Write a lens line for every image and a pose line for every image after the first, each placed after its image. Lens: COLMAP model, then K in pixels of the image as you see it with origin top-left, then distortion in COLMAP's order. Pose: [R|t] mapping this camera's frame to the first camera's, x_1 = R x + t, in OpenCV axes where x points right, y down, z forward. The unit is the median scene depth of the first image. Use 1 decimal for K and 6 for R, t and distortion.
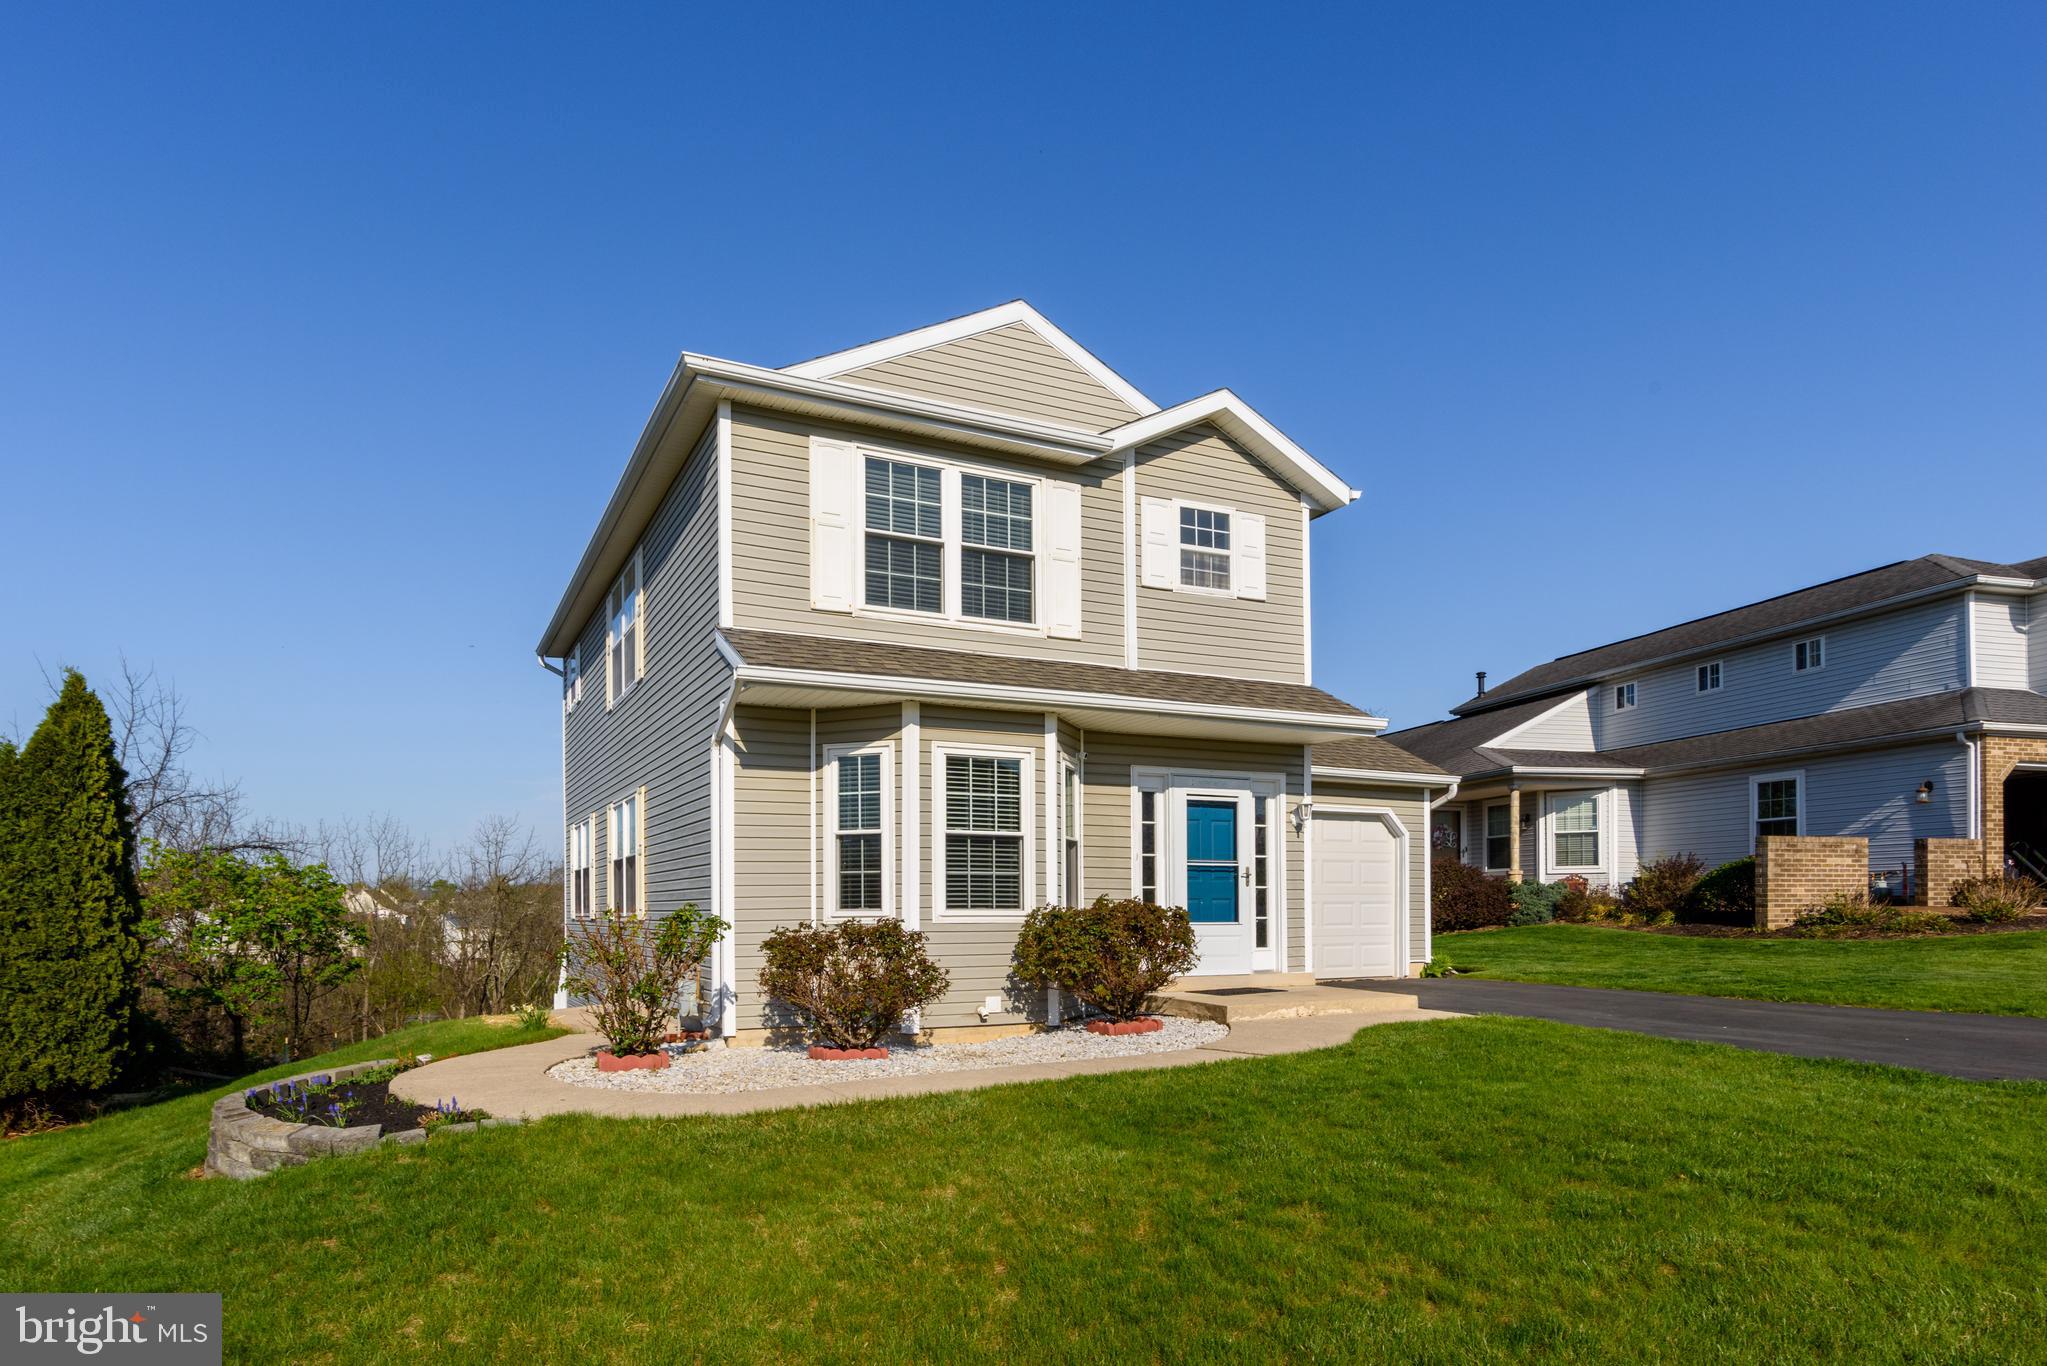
lens RADIAL K [[1299.6, 0, 1162.8], [0, 1299.6, 872.3], [0, 0, 1]] dist [0.000643, -0.000786]
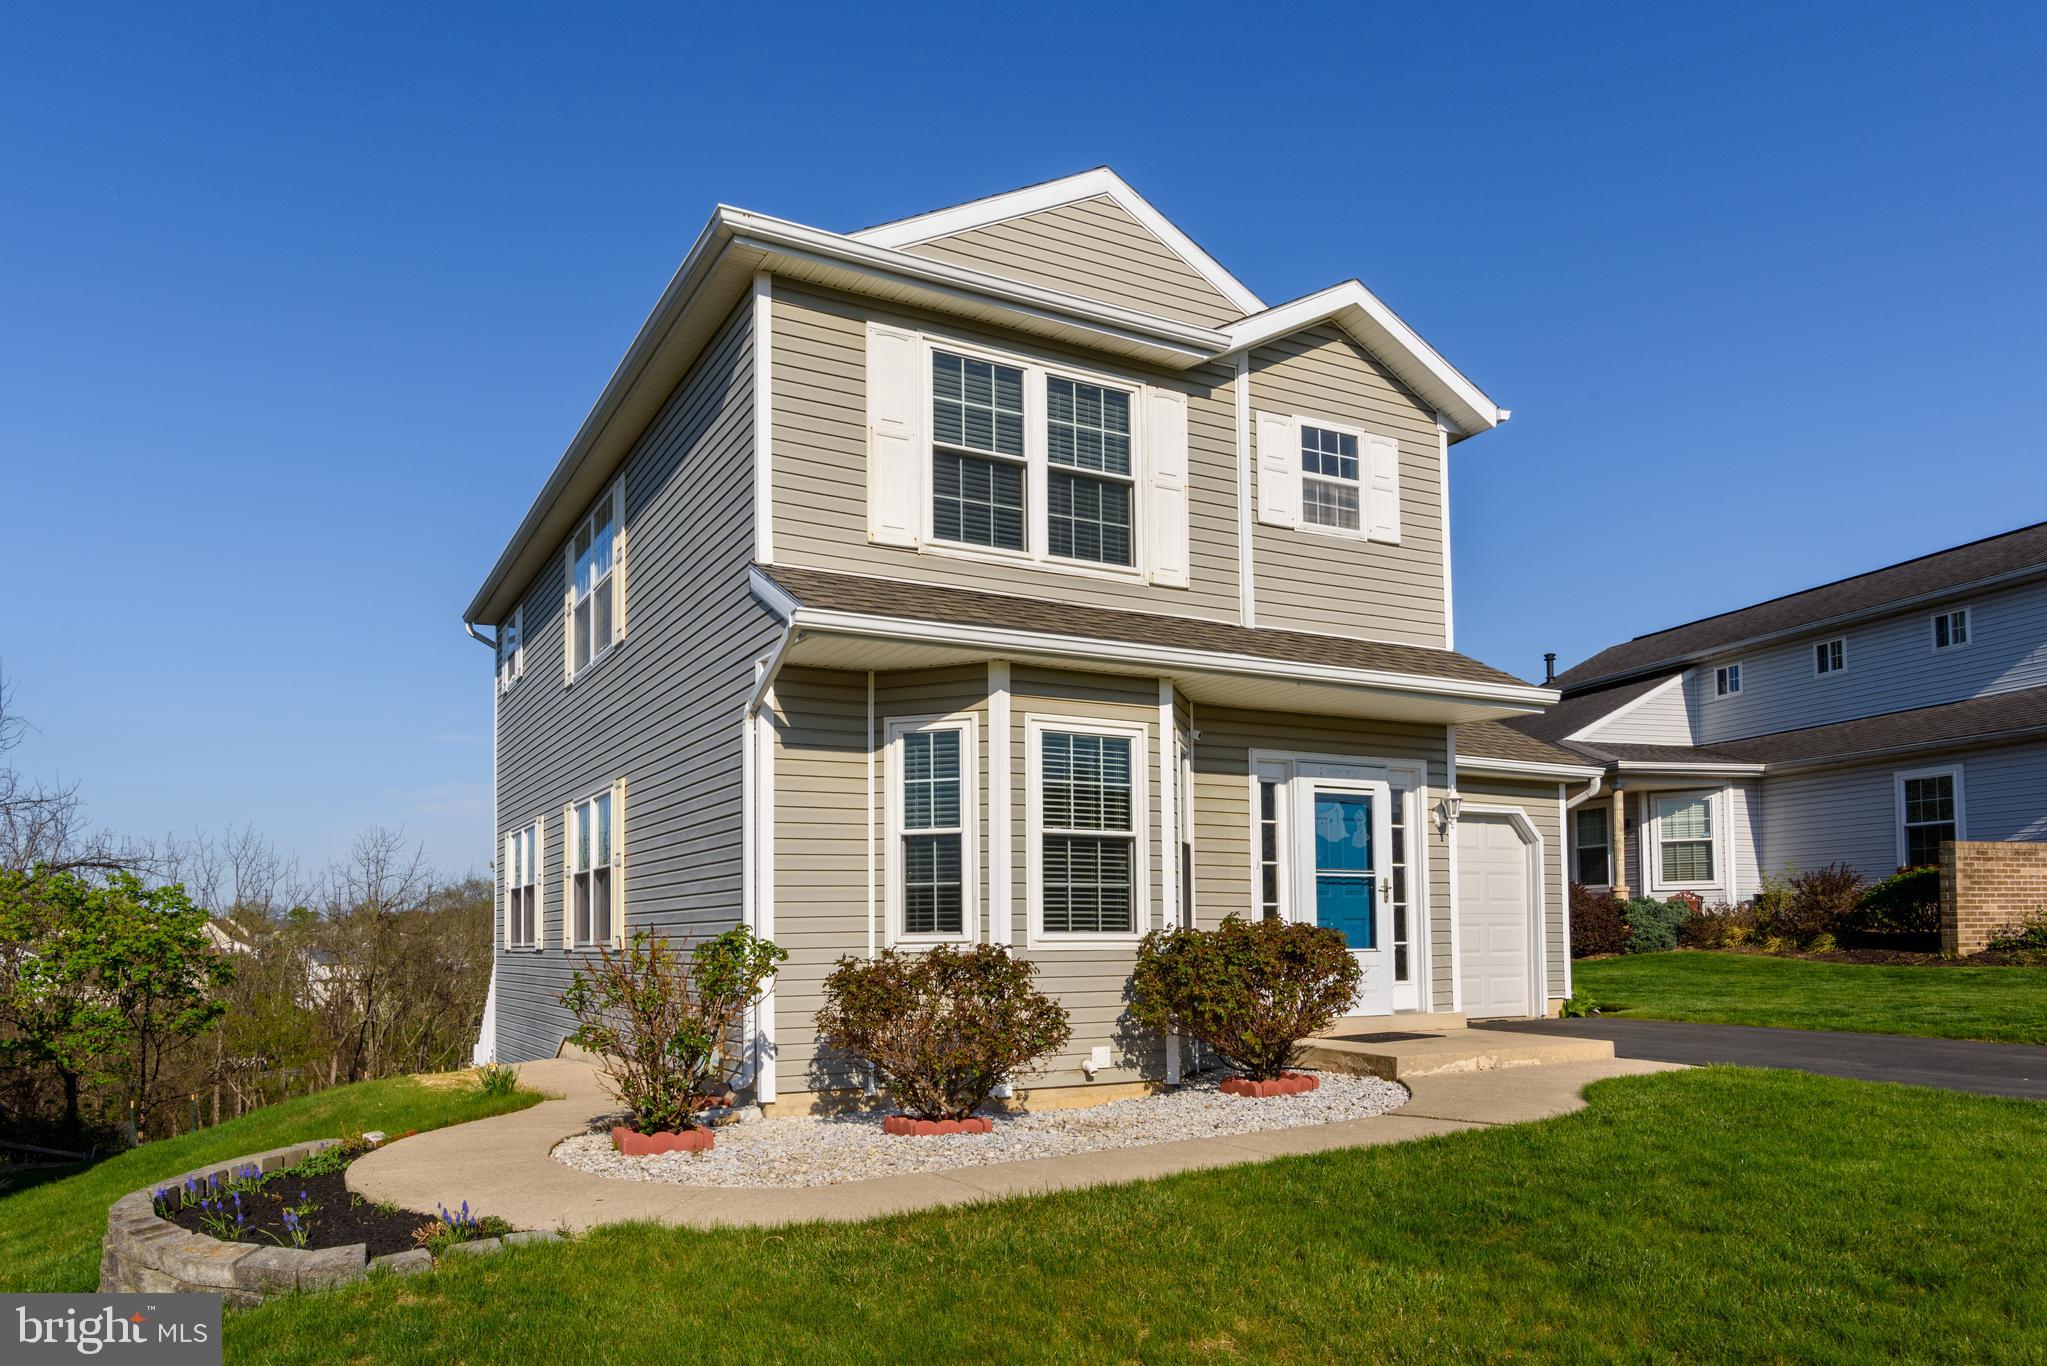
lens RADIAL K [[1475.3, 0, 1113.8], [0, 1475.3, 836.9], [0, 0, 1]] dist [-0.002911, -0.001681]
pose [[0.999908, -0.004690, 0.012739, -0.120339], [0.005209, 0.999145, -0.041025, 0.007240], [-0.012535, 0.041088, 0.999077, 0.116262]]
